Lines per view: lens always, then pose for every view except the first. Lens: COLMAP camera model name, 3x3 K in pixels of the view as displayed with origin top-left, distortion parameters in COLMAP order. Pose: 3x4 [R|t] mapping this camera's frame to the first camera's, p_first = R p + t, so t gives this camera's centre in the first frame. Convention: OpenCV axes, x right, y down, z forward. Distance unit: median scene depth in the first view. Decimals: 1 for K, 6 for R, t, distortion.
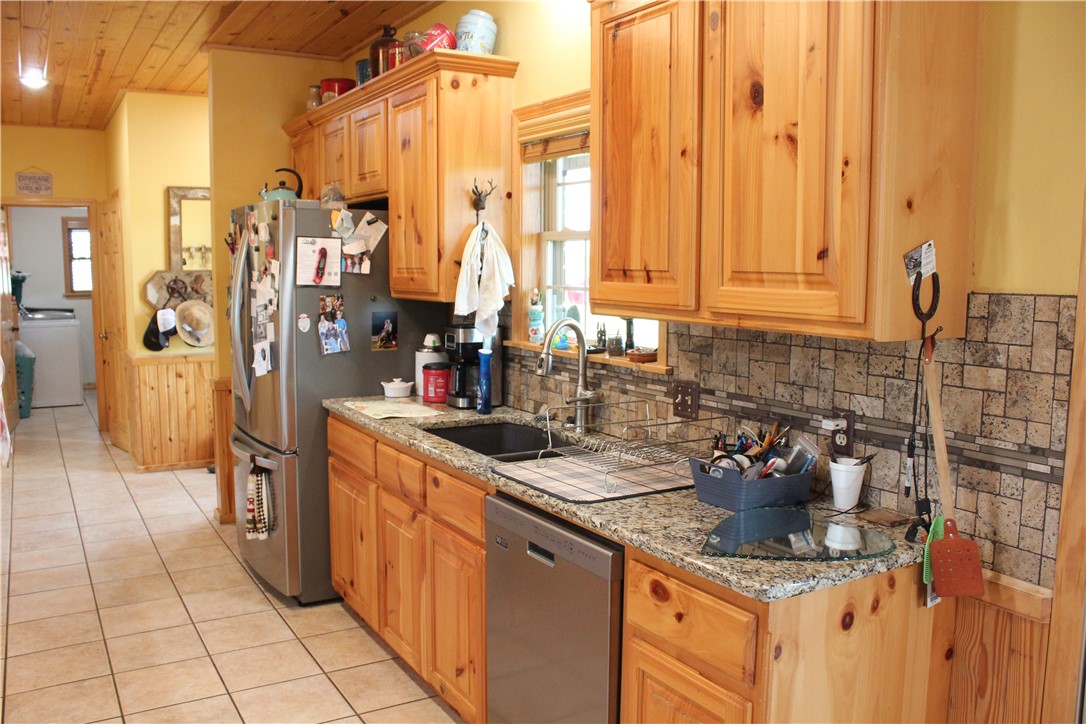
lens RADIAL K [[881.4, 0, 543.0], [0, 881.4, 362.0], [0, 0, 1]] dist [-0.149332, 0.134158]
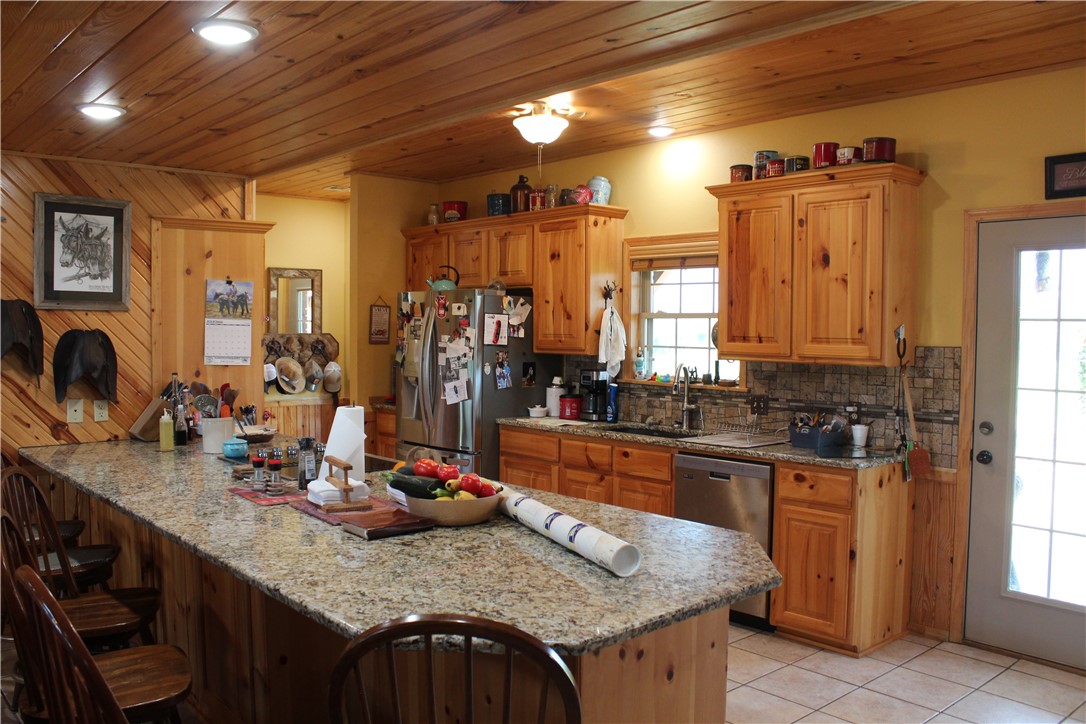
lens RADIAL K [[881.4, 0, 543.0], [0, 881.4, 362.0], [0, 0, 1]] dist [-0.149332, 0.134158]
pose [[0.982972, -0.003773, 0.183715, -0.639817], [0.016822, 0.997438, -0.069523, 0.073712], [-0.182982, 0.071430, 0.980518, -0.762606]]
